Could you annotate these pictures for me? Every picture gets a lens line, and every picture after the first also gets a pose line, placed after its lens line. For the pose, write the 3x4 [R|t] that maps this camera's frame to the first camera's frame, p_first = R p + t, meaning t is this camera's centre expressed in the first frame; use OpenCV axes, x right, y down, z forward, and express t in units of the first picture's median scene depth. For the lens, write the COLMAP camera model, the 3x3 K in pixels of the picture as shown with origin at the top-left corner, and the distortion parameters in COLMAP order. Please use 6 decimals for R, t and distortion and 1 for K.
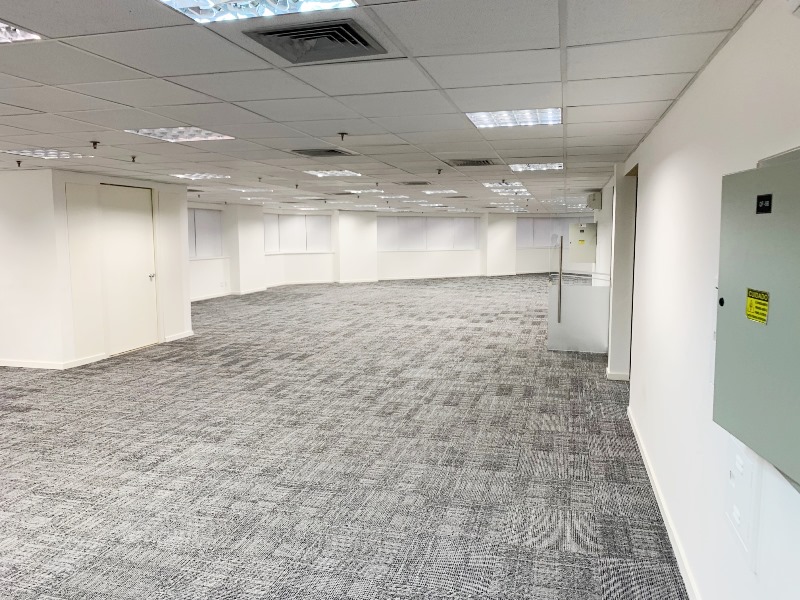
lens RADIAL K [[622.4, 0, 402.8], [0, 622.4, 303.0], [0, 0, 1]] dist [-0.004426, 0.000788]
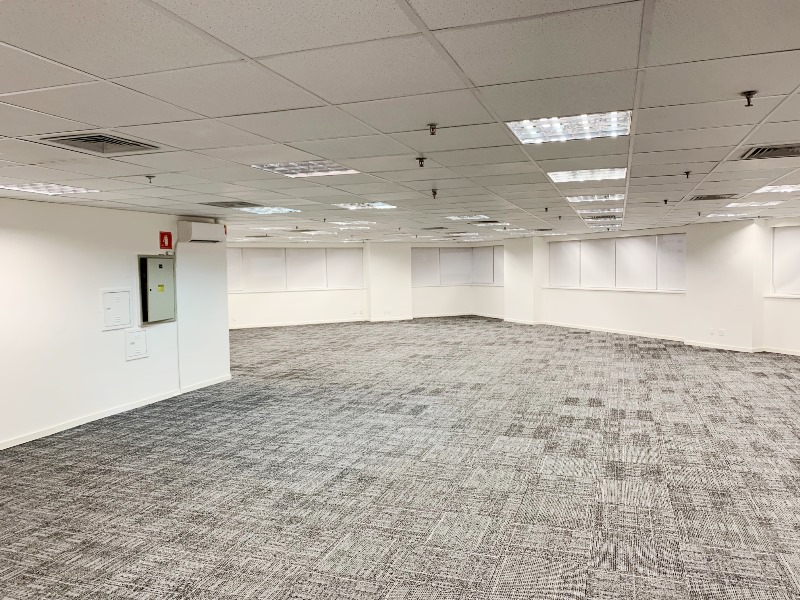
lens RADIAL K [[622.4, 0, 399.6], [0, 622.4, 299.6], [0, 0, 1]] dist [-0.004426, 0.000788]
pose [[-0.996374, 0.015187, 0.083711, -0.455929], [0.029781, 0.983948, 0.175954, -0.189506], [-0.079695, 0.177809, -0.980833, 1.553603]]
